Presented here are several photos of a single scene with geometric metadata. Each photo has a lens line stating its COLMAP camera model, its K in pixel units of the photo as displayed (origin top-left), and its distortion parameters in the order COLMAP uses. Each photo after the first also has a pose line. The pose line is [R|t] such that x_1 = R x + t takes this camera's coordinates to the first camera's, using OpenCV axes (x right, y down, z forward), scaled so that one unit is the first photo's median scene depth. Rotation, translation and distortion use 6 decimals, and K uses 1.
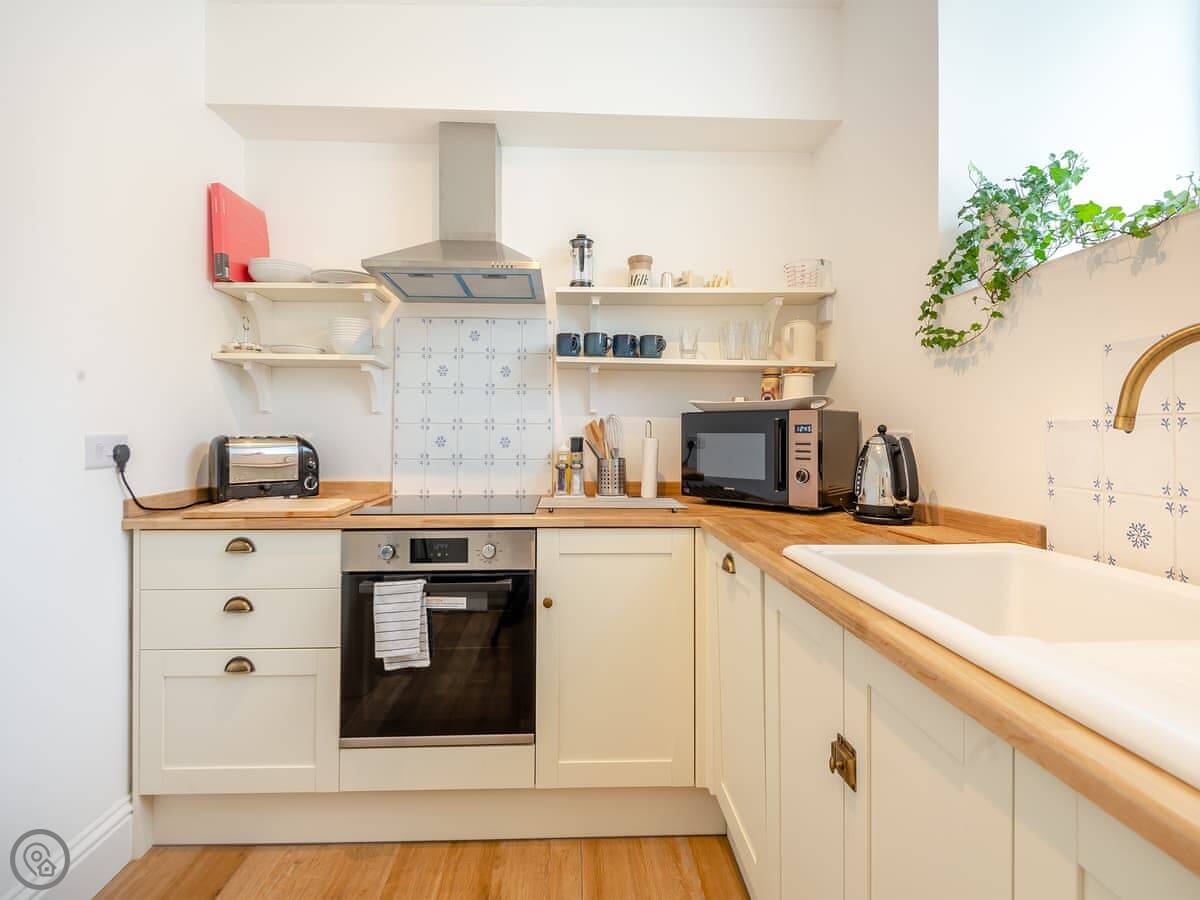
lens RADIAL K [[568.2, 0, 583.8], [0, 568.2, 436.2], [0, 0, 1]] dist [0.028557, -0.014403]
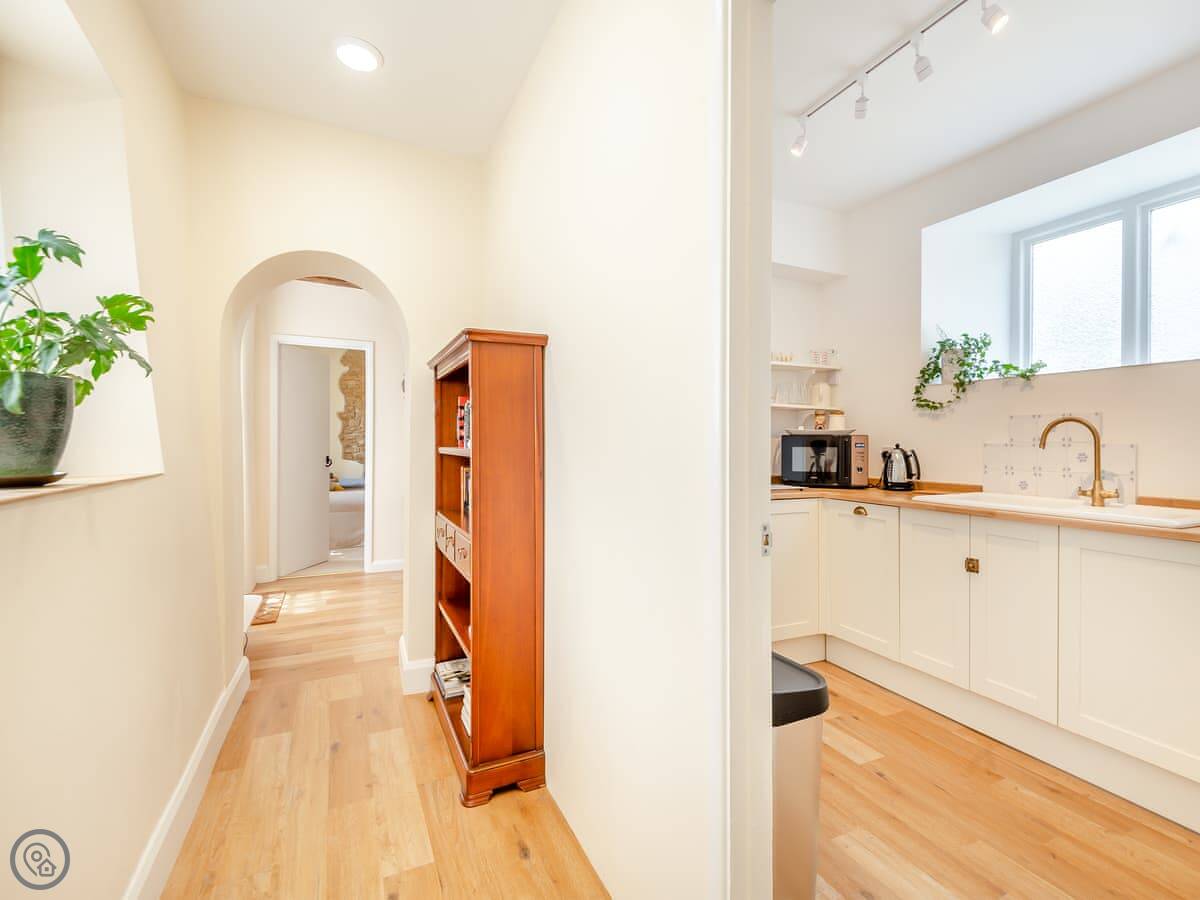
lens RADIAL K [[578.6, 0, 600.4], [0, 578.6, 445.7], [0, 0, 1]] dist [0.021653, -0.016273]
pose [[0.907809, 0.000456, 0.419385, -1.214973], [-0.000533, 1.000000, 0.000065, -0.010920], [-0.419385, -0.000282, 0.907809, -0.410633]]
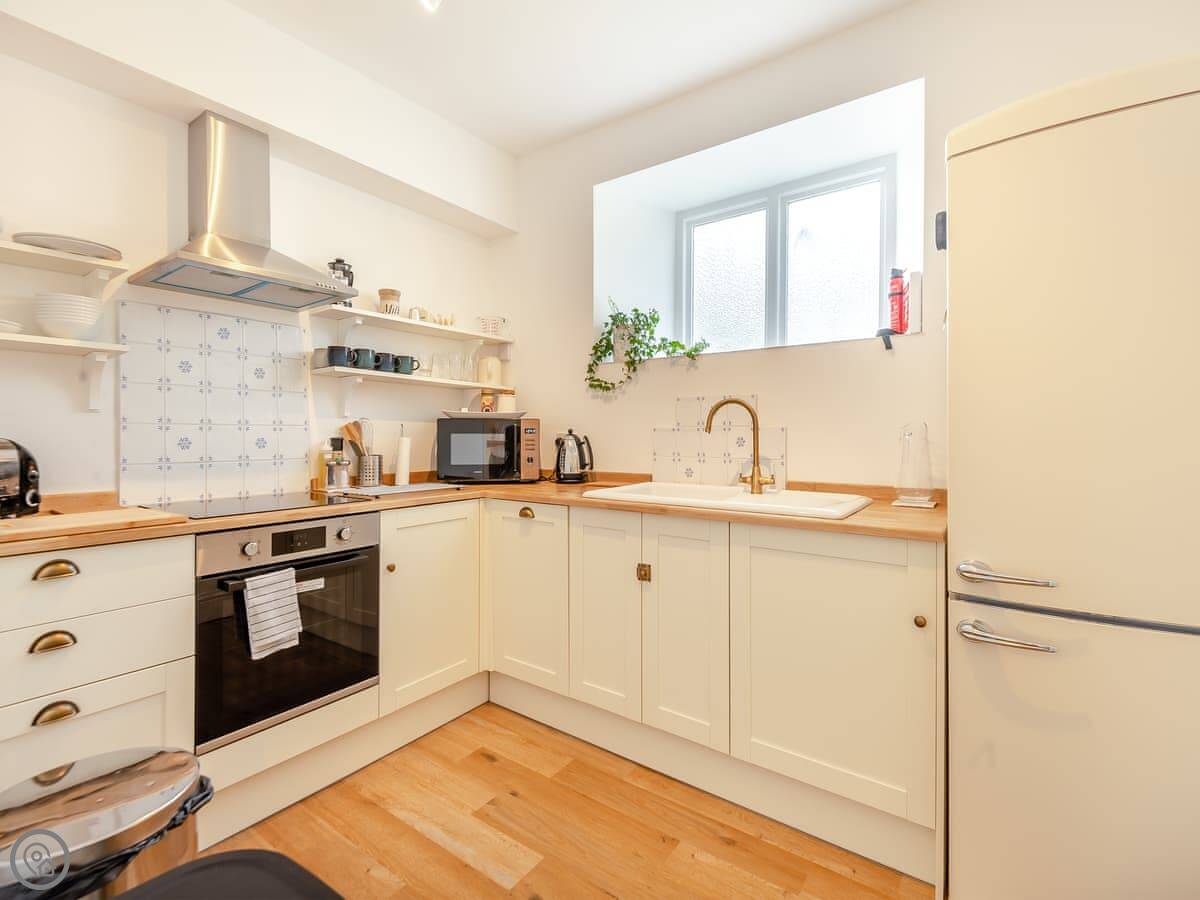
lens RADIAL K [[578.6, 0, 600.4], [0, 578.6, 445.7], [0, 0, 1]] dist [0.021653, -0.016273]
pose [[0.596235, -0.018168, 0.802604, -0.803537], [0.005610, 0.999814, 0.018465, -0.000650], [-0.802790, -0.006507, 0.596226, -0.139841]]
